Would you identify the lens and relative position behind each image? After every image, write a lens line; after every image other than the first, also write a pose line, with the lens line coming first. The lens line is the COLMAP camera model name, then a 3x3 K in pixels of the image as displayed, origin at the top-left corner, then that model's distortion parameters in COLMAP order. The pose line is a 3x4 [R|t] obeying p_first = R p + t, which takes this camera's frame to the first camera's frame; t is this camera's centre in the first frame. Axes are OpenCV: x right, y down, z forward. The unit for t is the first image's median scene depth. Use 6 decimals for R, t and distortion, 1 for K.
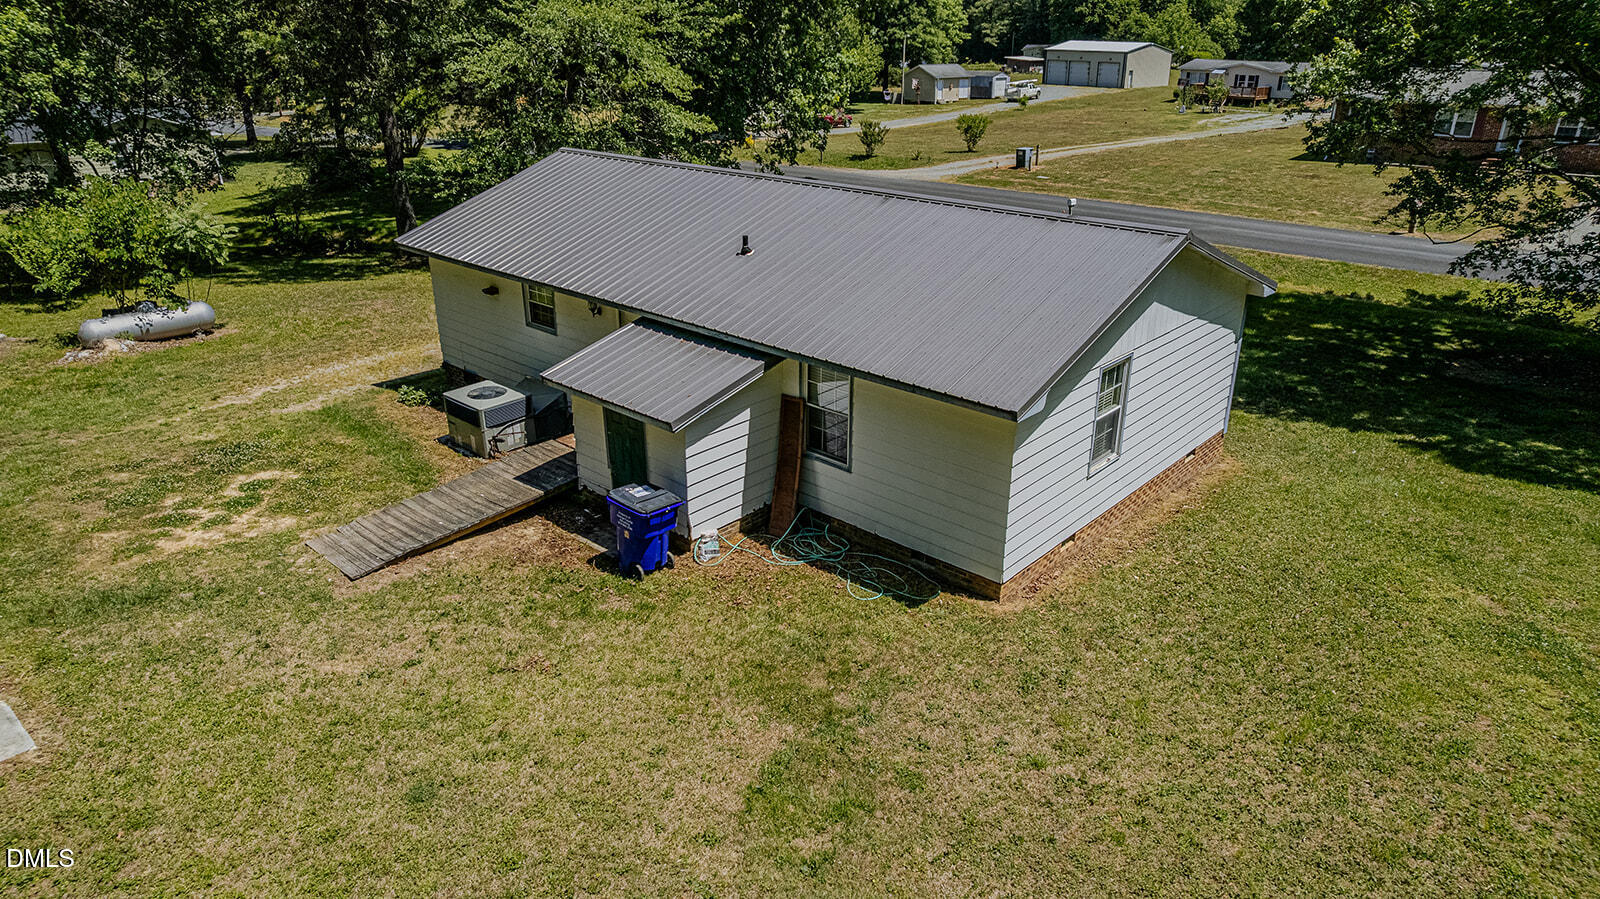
lens RADIAL K [[1004.9, 0, 797.6], [0, 1004.9, 449.3], [0, 0, 1]] dist [-0.033989, -0.002001]
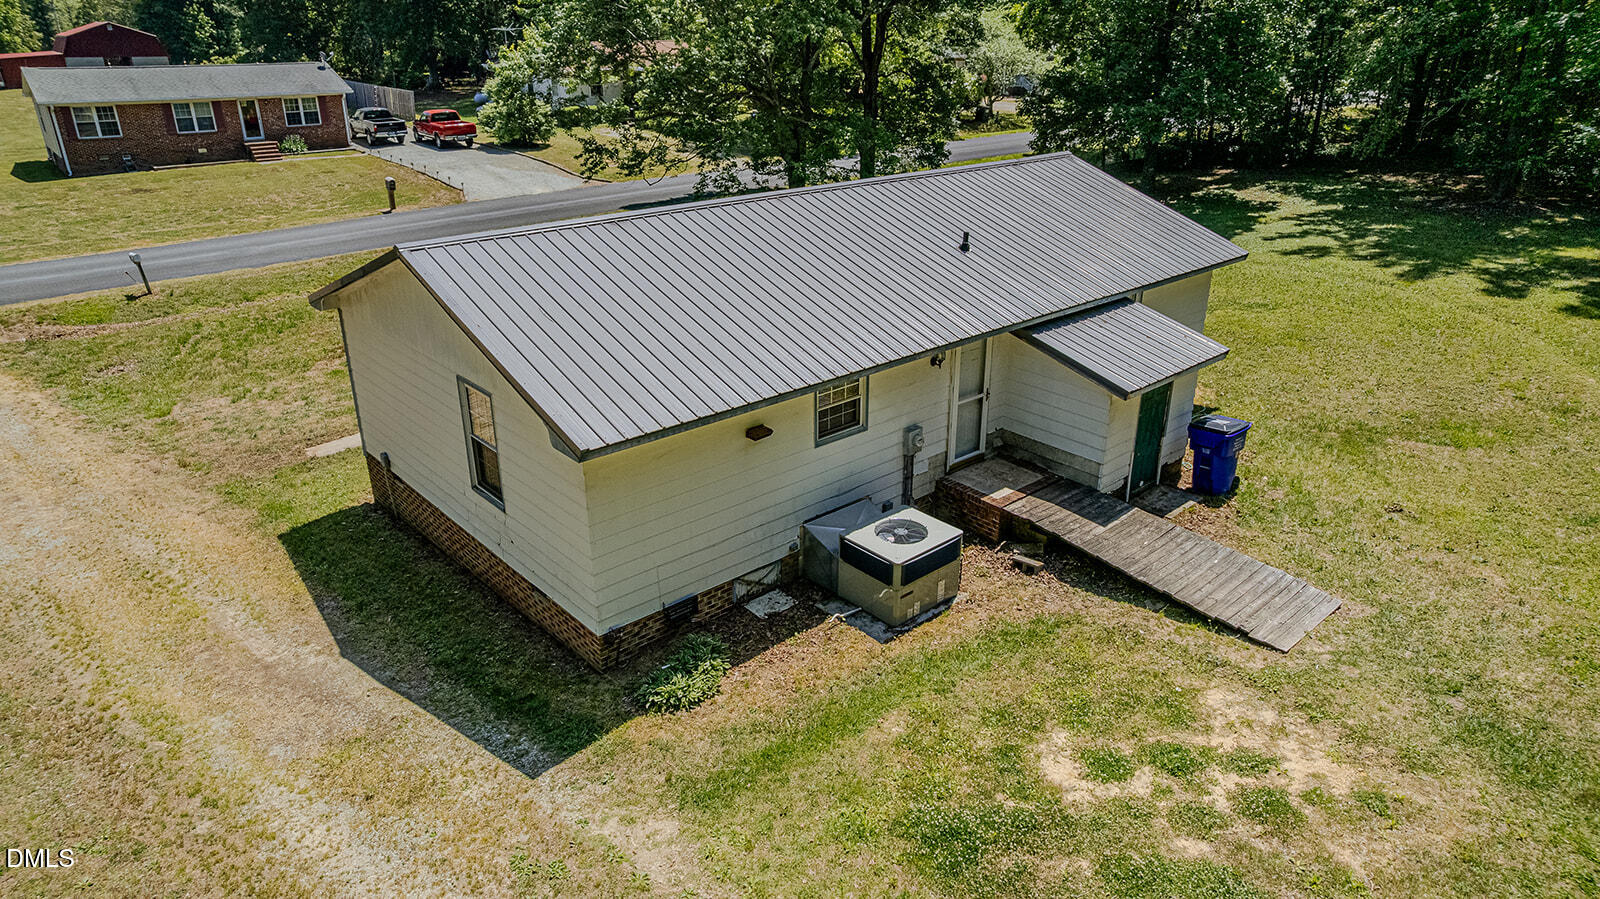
lens RADIAL K [[1010.8, 0, 807.9], [0, 1010.8, 447.5], [0, 0, 1]] dist [-0.029450, 0.001342]
pose [[0.096107, -0.384335, 0.918178, -1.065868], [0.387825, 0.864007, 0.321065, -0.408464], [-0.916709, 0.325236, 0.232092, 0.967538]]
